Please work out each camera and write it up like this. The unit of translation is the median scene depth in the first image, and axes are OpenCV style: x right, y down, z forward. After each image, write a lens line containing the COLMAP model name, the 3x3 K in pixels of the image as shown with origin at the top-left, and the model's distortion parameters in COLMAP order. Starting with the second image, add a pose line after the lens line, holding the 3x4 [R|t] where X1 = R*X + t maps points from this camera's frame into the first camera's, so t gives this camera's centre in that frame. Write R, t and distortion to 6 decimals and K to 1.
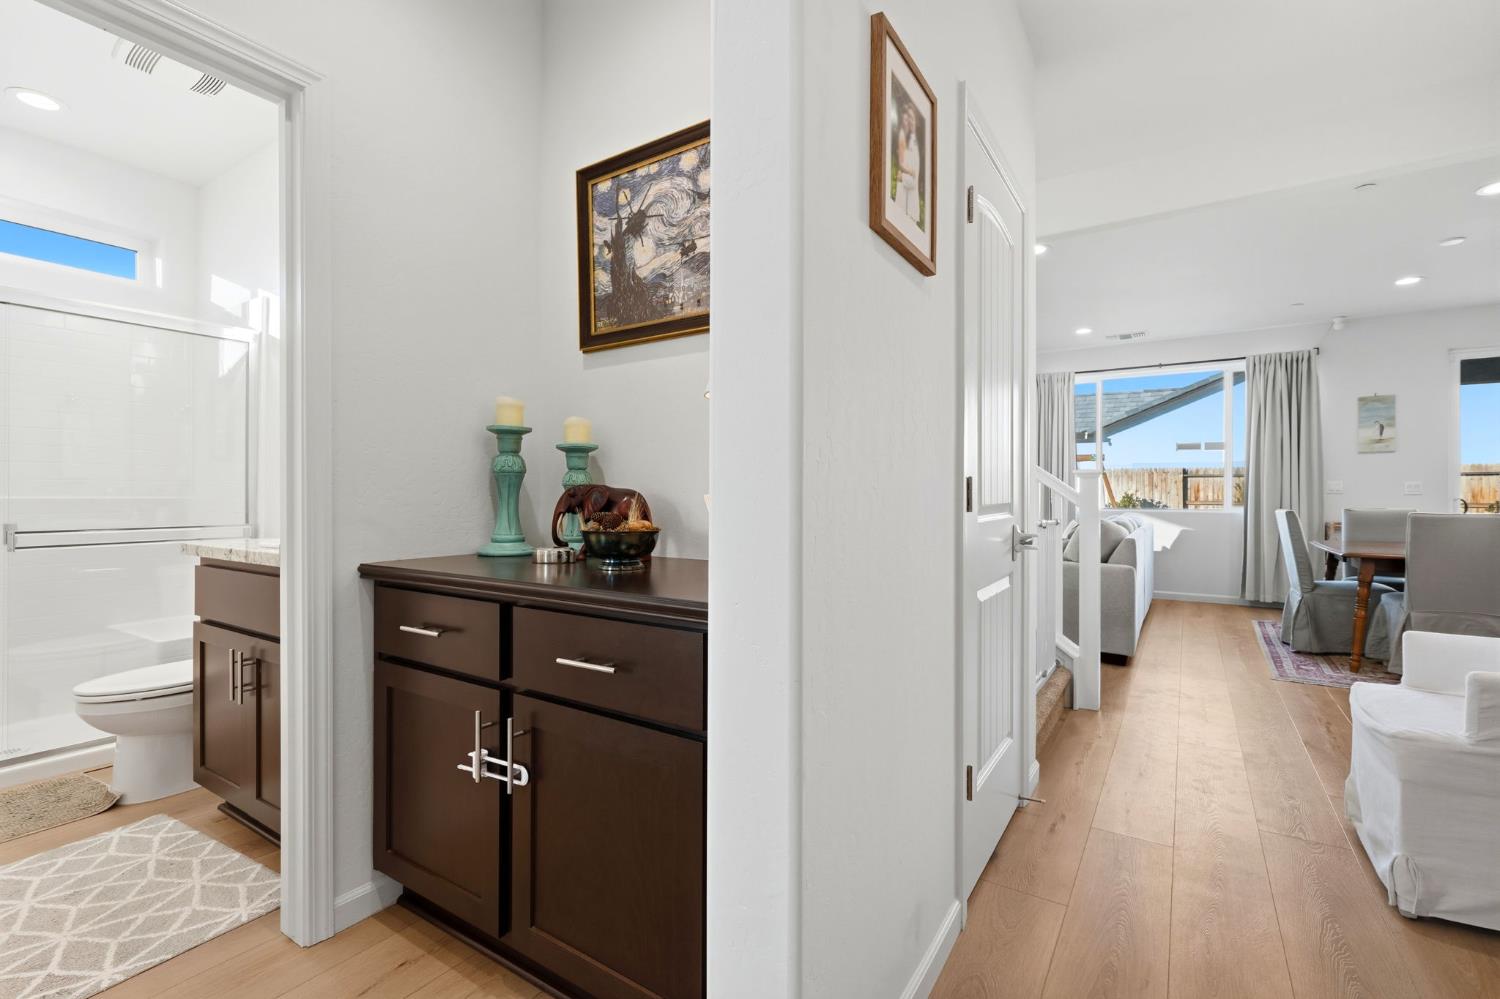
lens RADIAL K [[671.4, 0, 755.3], [0, 671.4, 497.2], [0, 0, 1]] dist [0.000422, -0.000672]
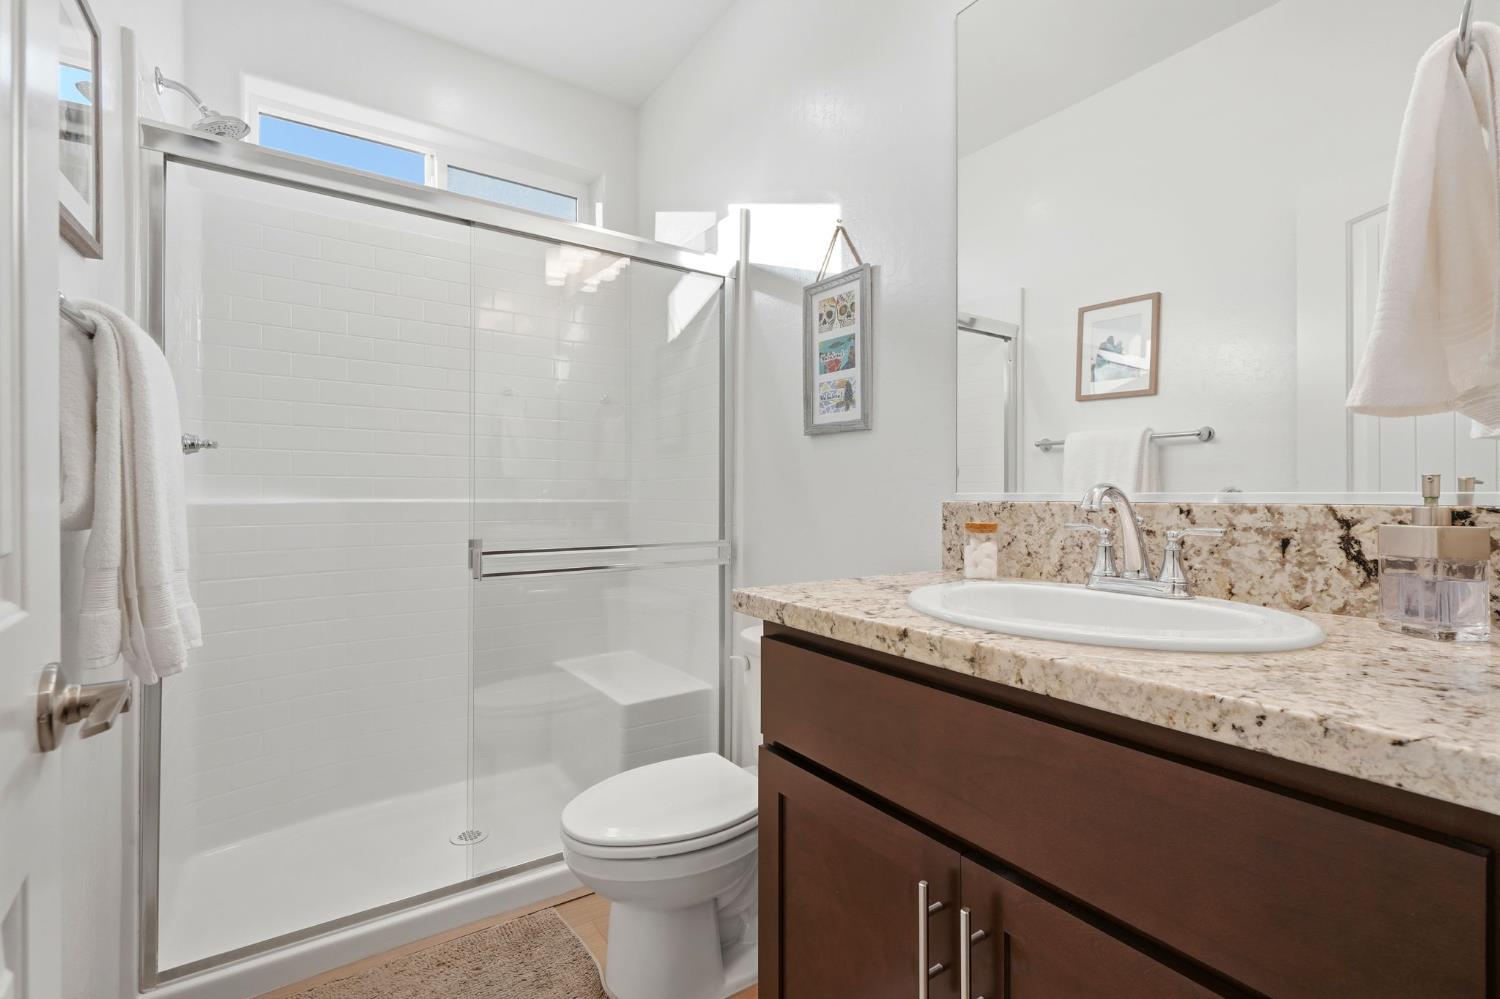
lens RADIAL K [[671.4, 0, 751.8], [0, 671.4, 500.5], [0, 0, 1]] dist [0.000422, -0.000672]
pose [[0.921066, 0.004165, -0.389383, -0.457422], [-0.002887, 0.999988, 0.003869, -0.003484], [0.389395, -0.002439, 0.921068, 0.373849]]
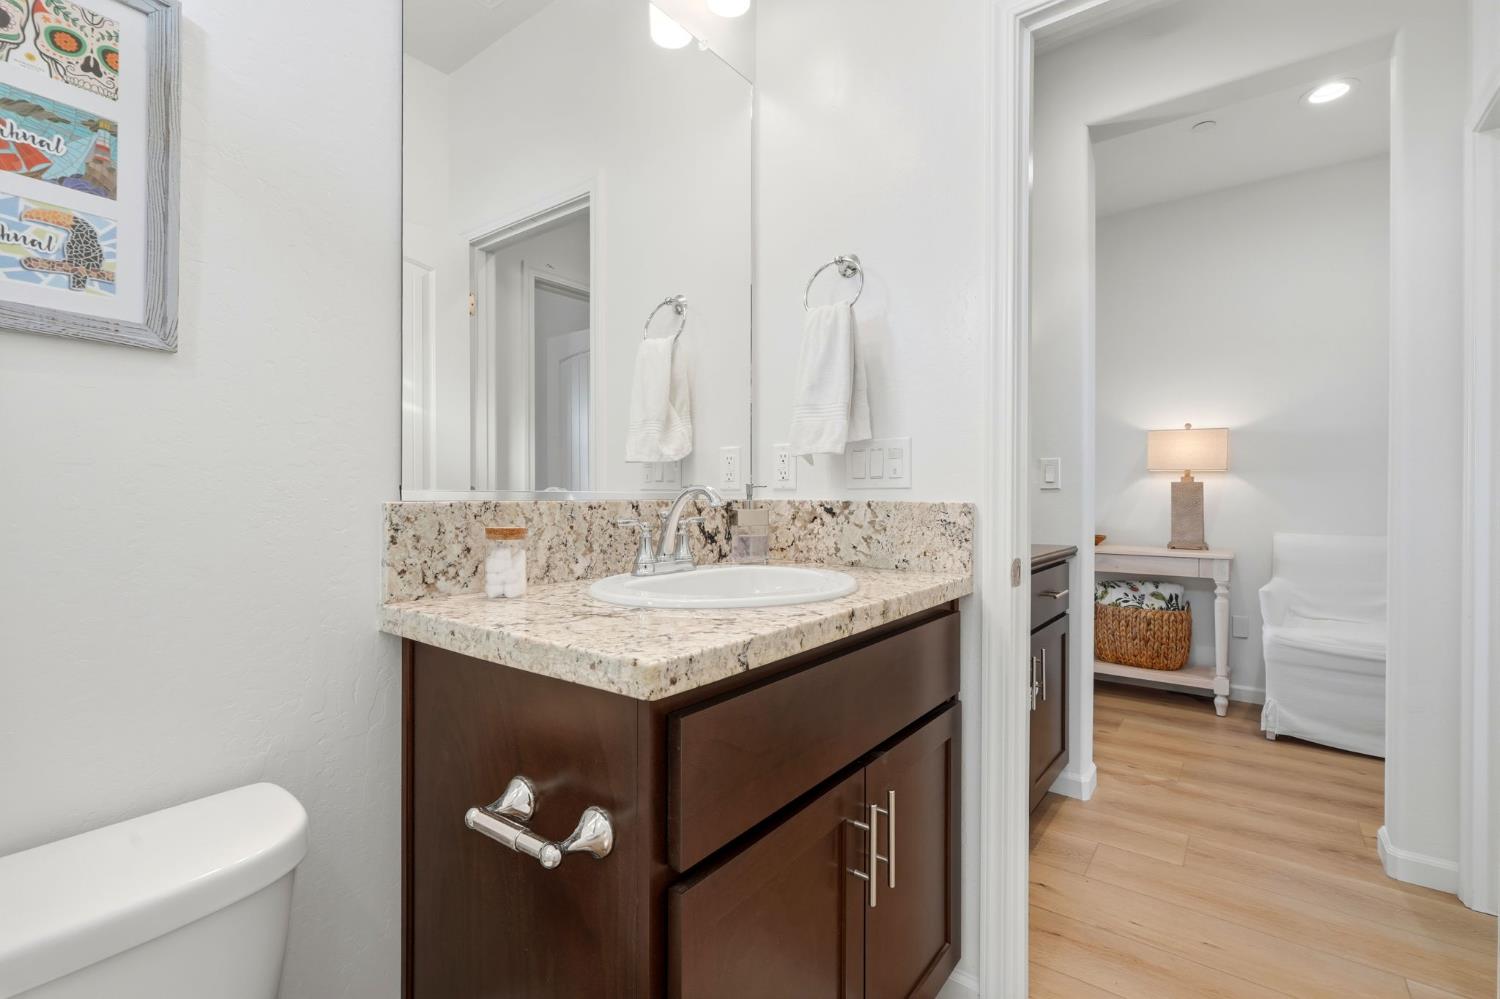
lens RADIAL K [[671.4, 0, 756.7], [0, 671.4, 492.2], [0, 0, 1]] dist [0.000422, -0.000672]
pose [[0.063233, 0.003956, 0.997991, -0.869624], [-0.000941, 0.999992, -0.003904, -0.005184], [-0.997998, -0.000692, 0.063237, 0.709227]]
